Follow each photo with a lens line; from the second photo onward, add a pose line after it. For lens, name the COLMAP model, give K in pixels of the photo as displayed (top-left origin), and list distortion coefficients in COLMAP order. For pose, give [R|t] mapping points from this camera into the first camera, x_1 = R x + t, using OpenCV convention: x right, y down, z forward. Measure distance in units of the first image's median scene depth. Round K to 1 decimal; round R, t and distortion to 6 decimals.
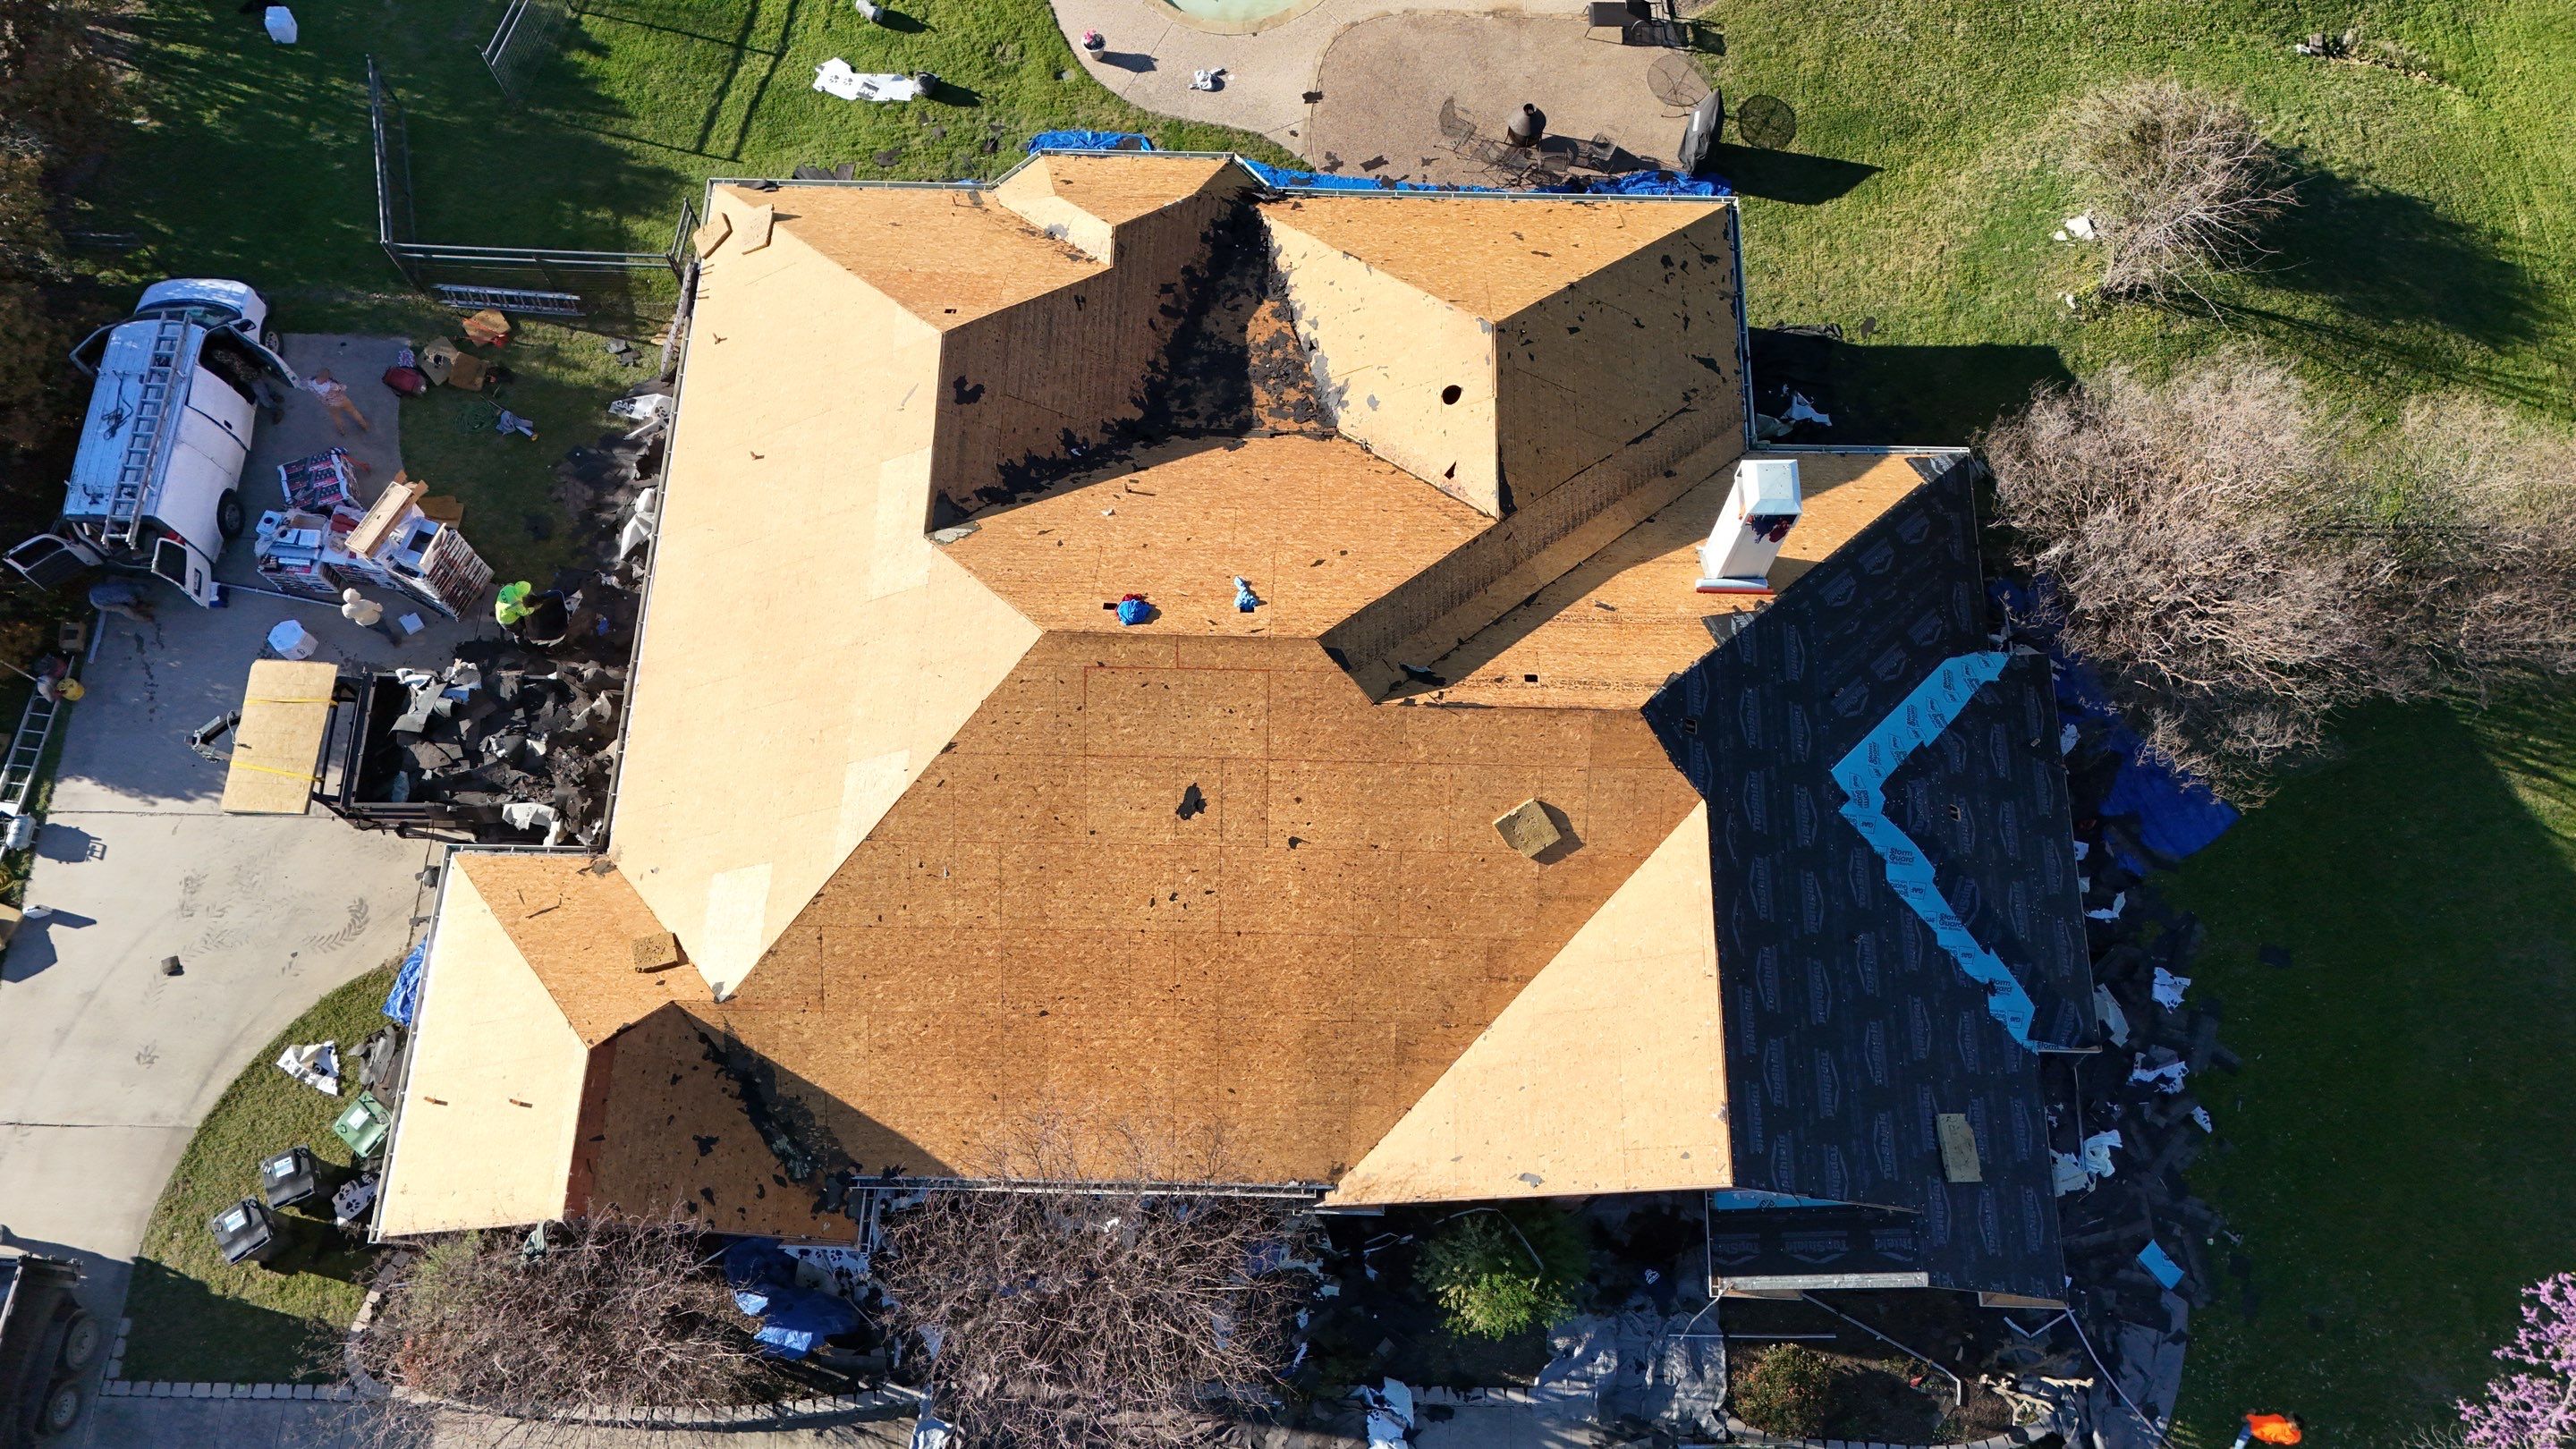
lens RADIAL K [[1827.1, 0, 1288.0], [0, 1827.1, 724.5], [0, 0, 1]] dist [0.056983, -0.046651]
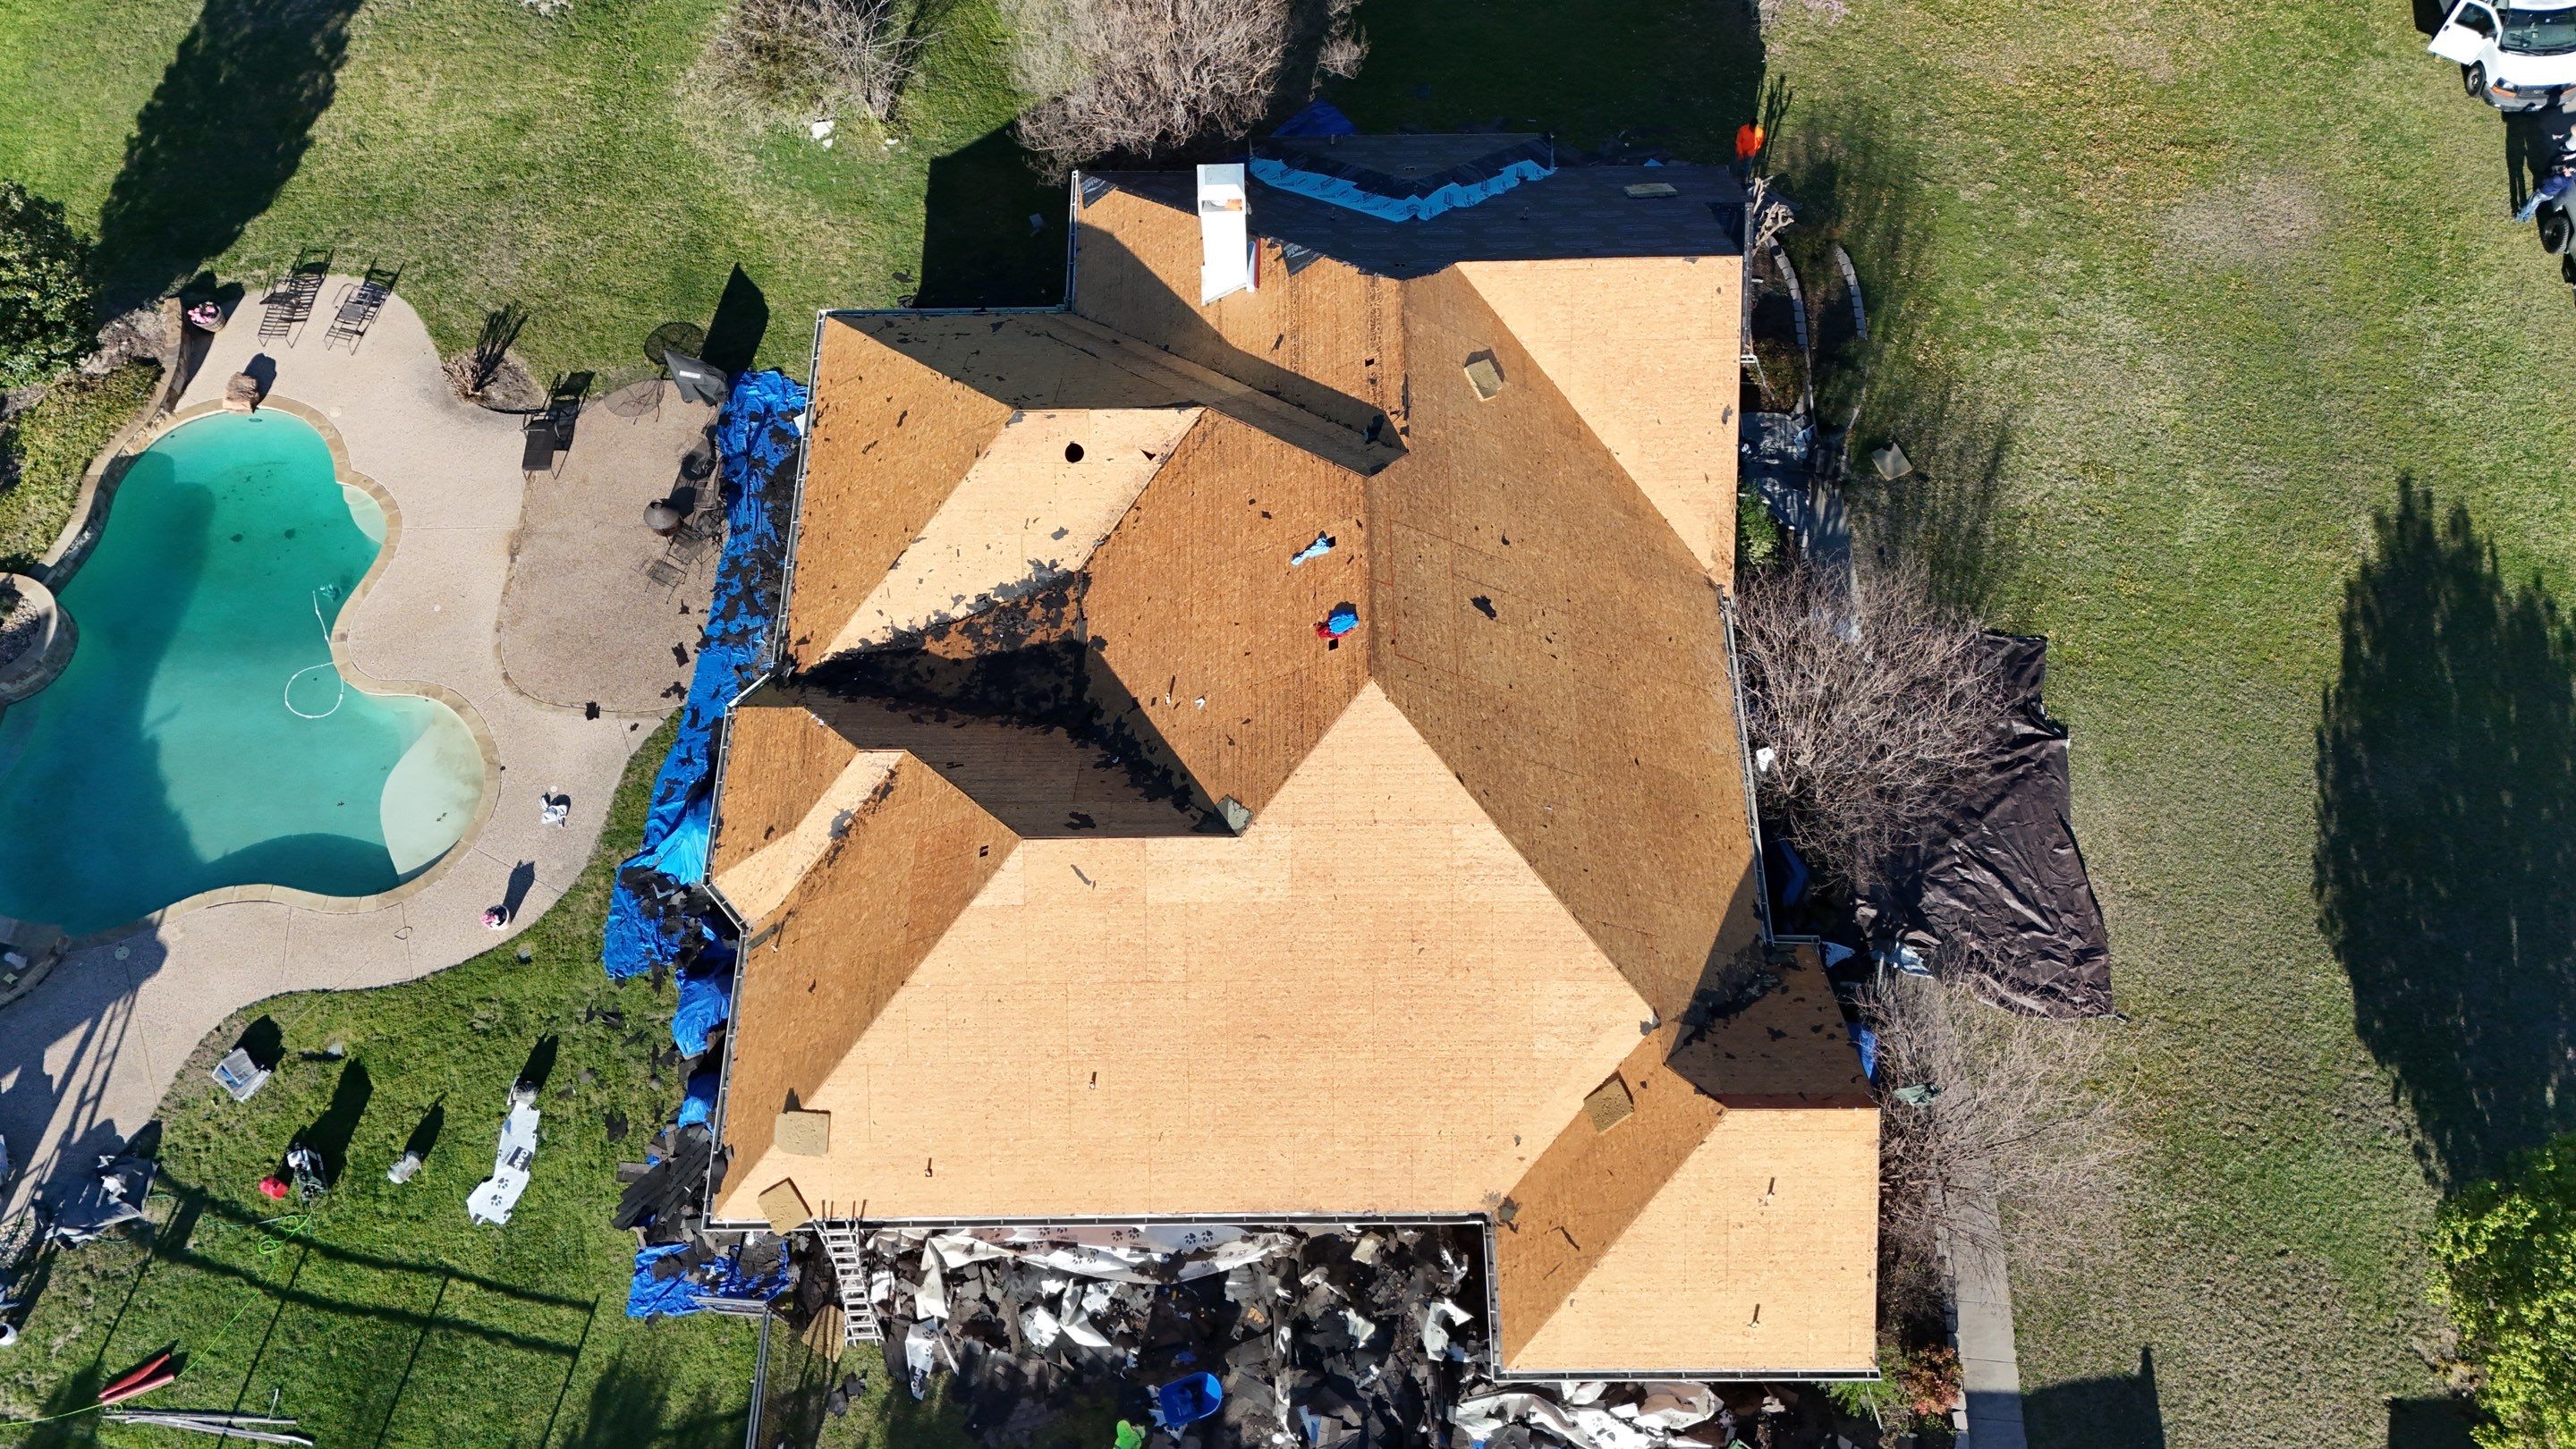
lens RADIAL K [[1827.1, 0, 1288.0], [0, 1827.1, 724.5], [0, 0, 1]] dist [0.056983, -0.046651]
pose [[-0.029306, -0.899532, 0.435871, -0.527313], [0.938928, 0.124800, 0.320686, -0.372158], [-0.342865, 0.418649, 0.840938, 0.054064]]
